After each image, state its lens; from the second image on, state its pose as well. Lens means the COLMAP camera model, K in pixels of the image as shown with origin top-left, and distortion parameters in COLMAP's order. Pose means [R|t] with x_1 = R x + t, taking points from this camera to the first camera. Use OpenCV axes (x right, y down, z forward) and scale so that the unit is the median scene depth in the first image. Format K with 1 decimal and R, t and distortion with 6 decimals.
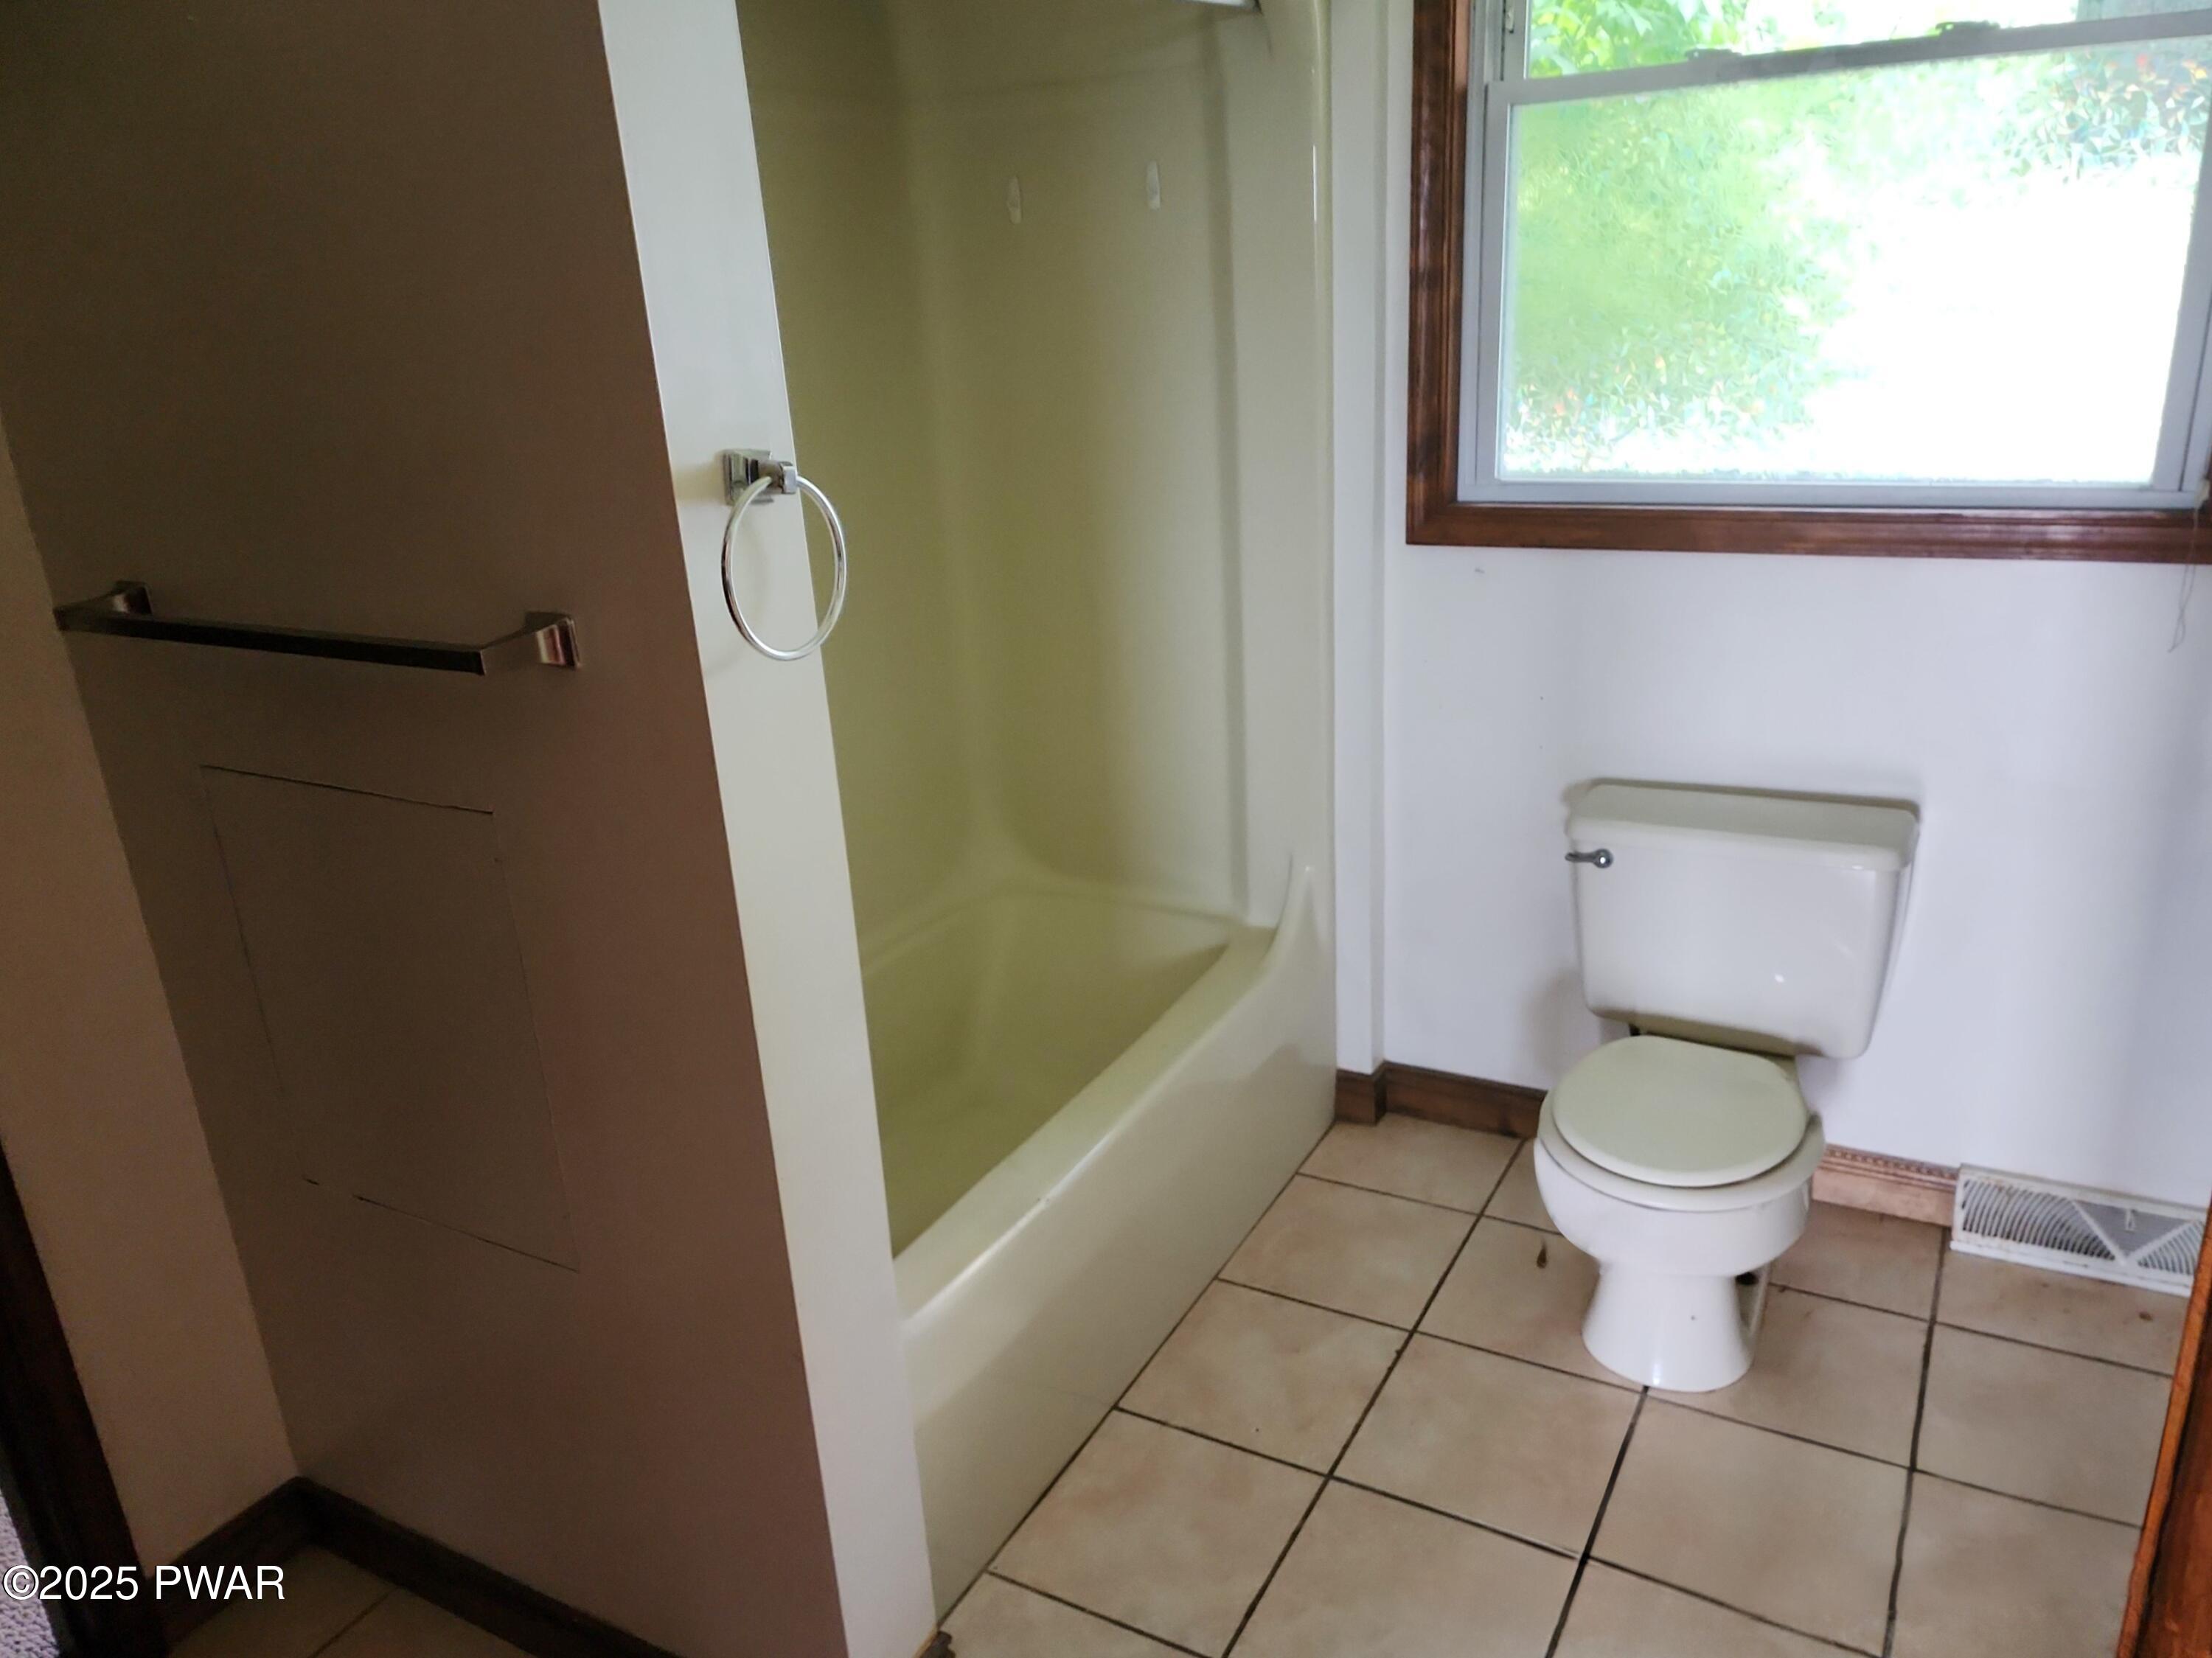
lens RADIAL K [[1639.6, 0, 1108.3], [0, 1639.6, 794.7], [0, 0, 1]] dist [0.098825, -0.100826]
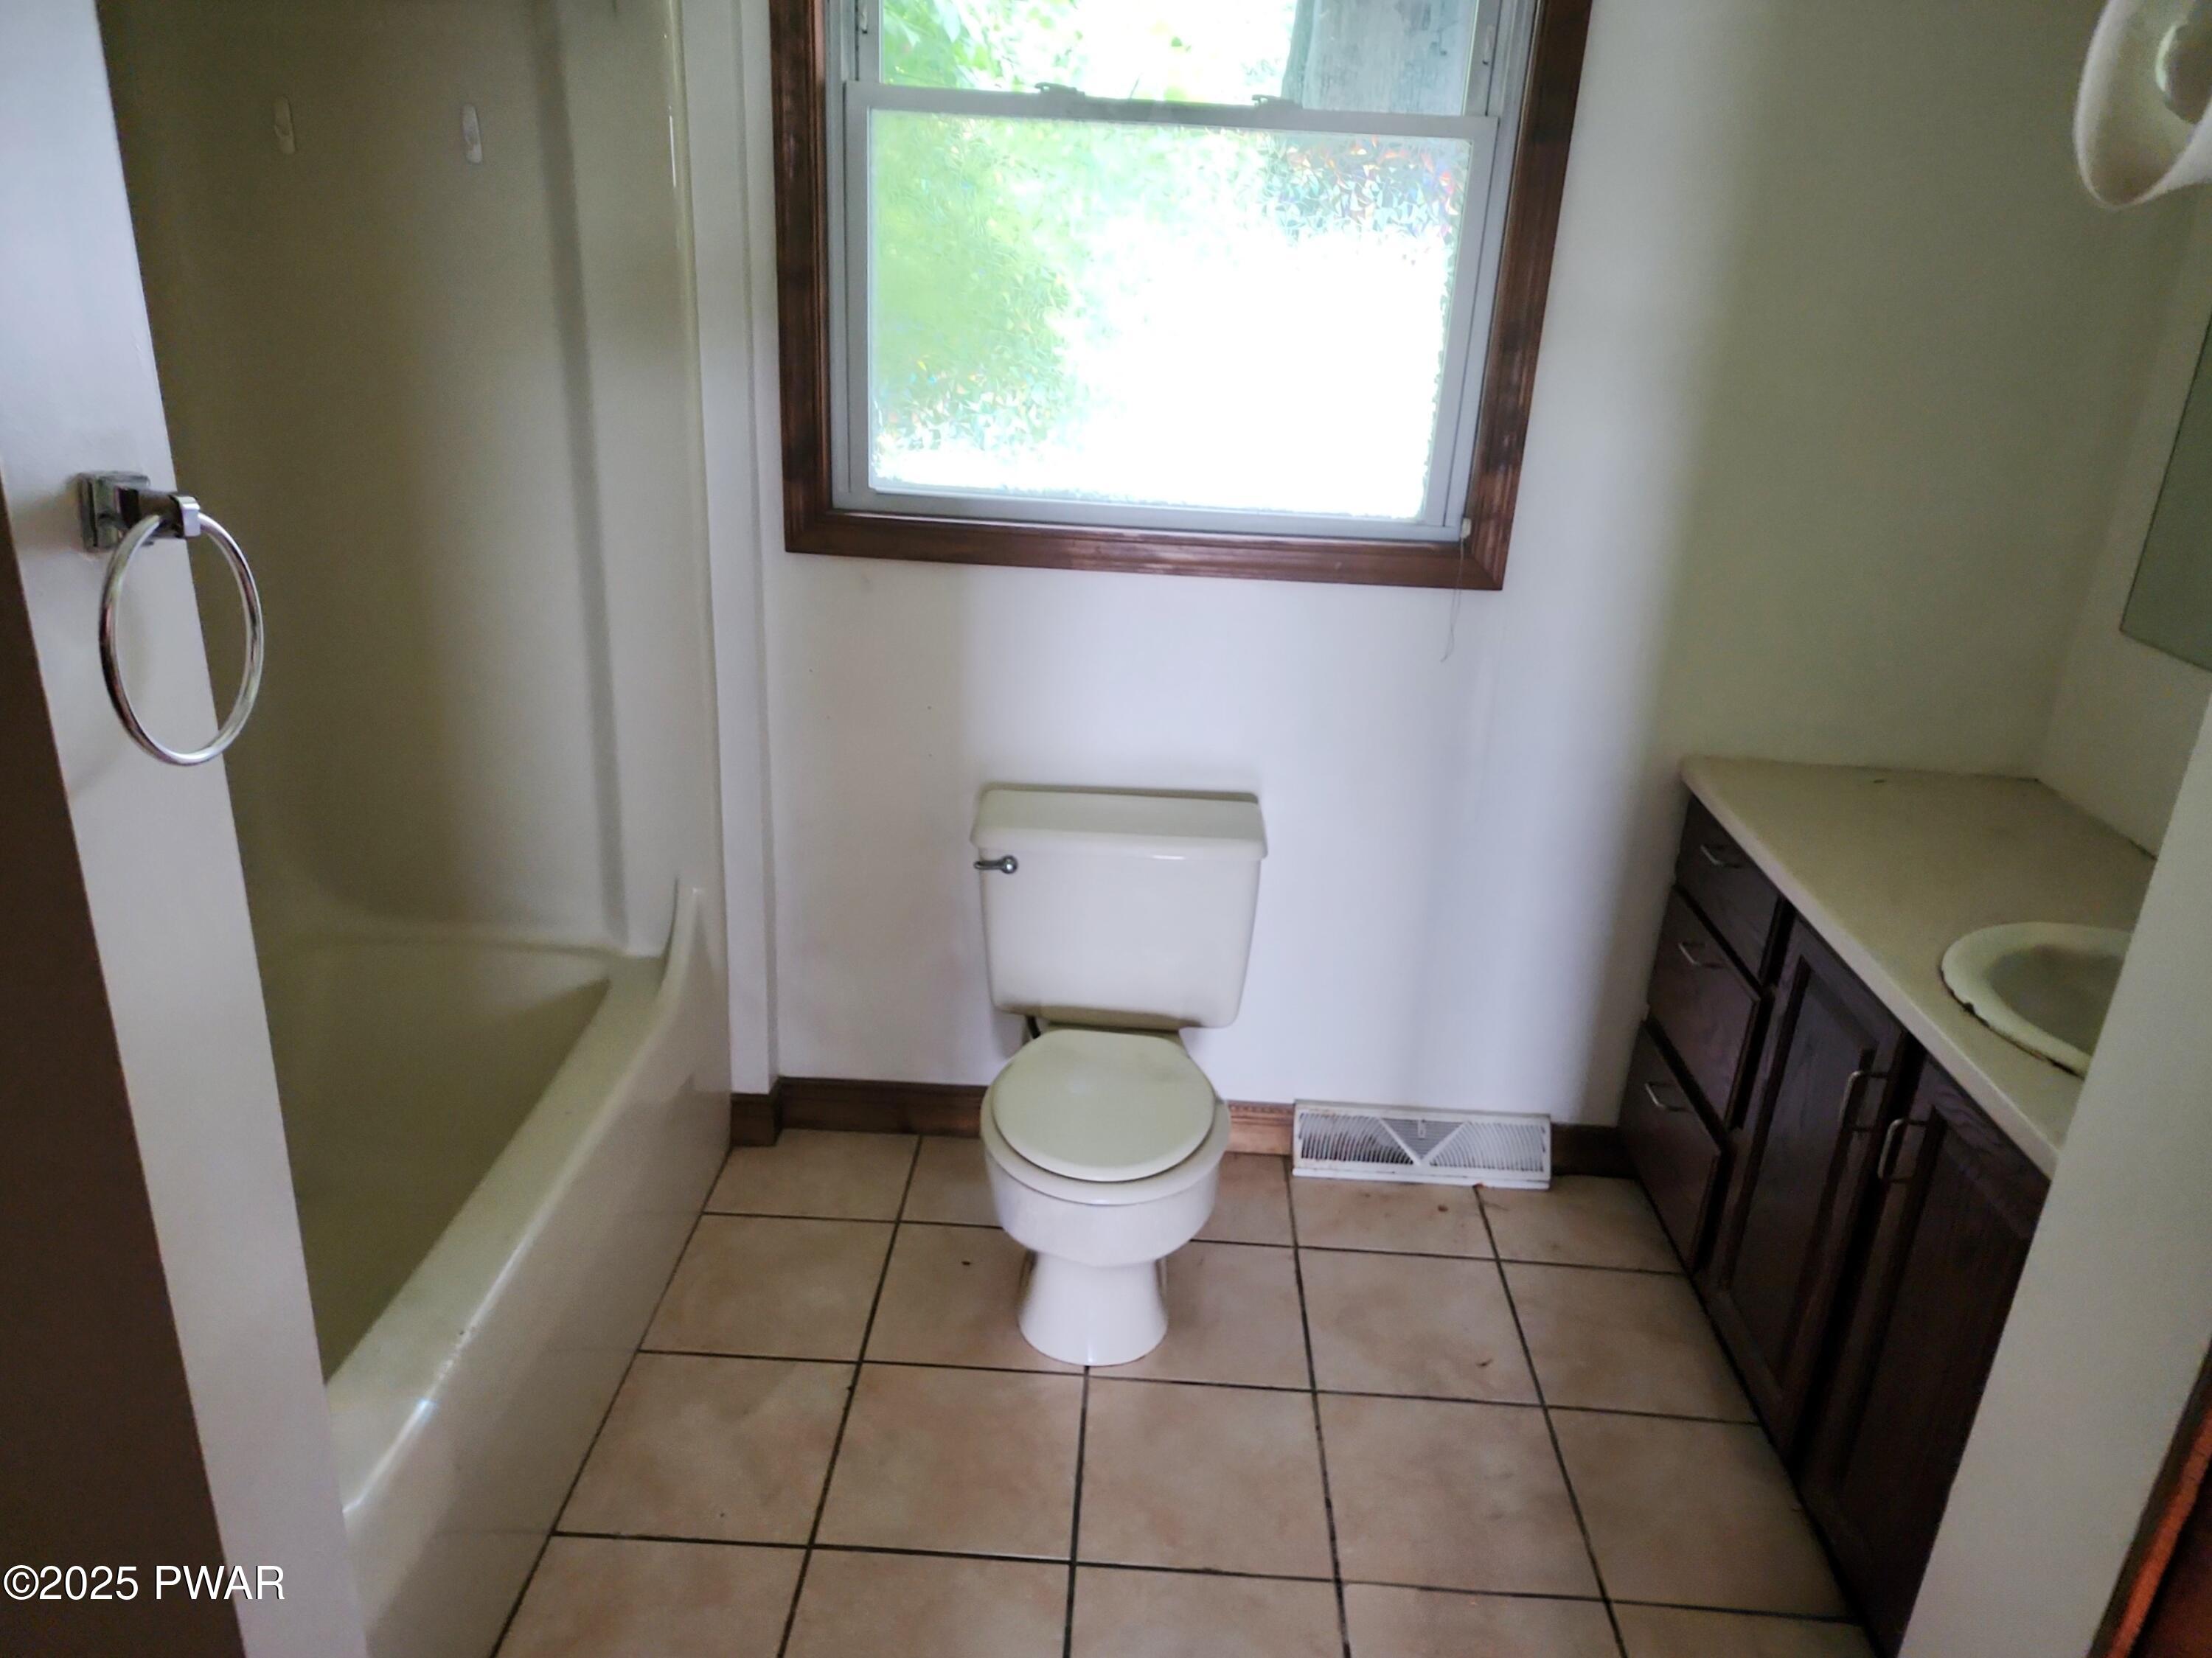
lens RADIAL K [[1543.9, 0, 1098.4], [0, 1543.9, 788.0], [0, 0, 1]] dist [0.104762, -0.117649]
pose [[0.883006, -0.060784, 0.465409, -0.101044], [0.045335, 0.997988, 0.044329, -0.050301], [-0.467167, -0.018044, 0.883985, 0.116418]]
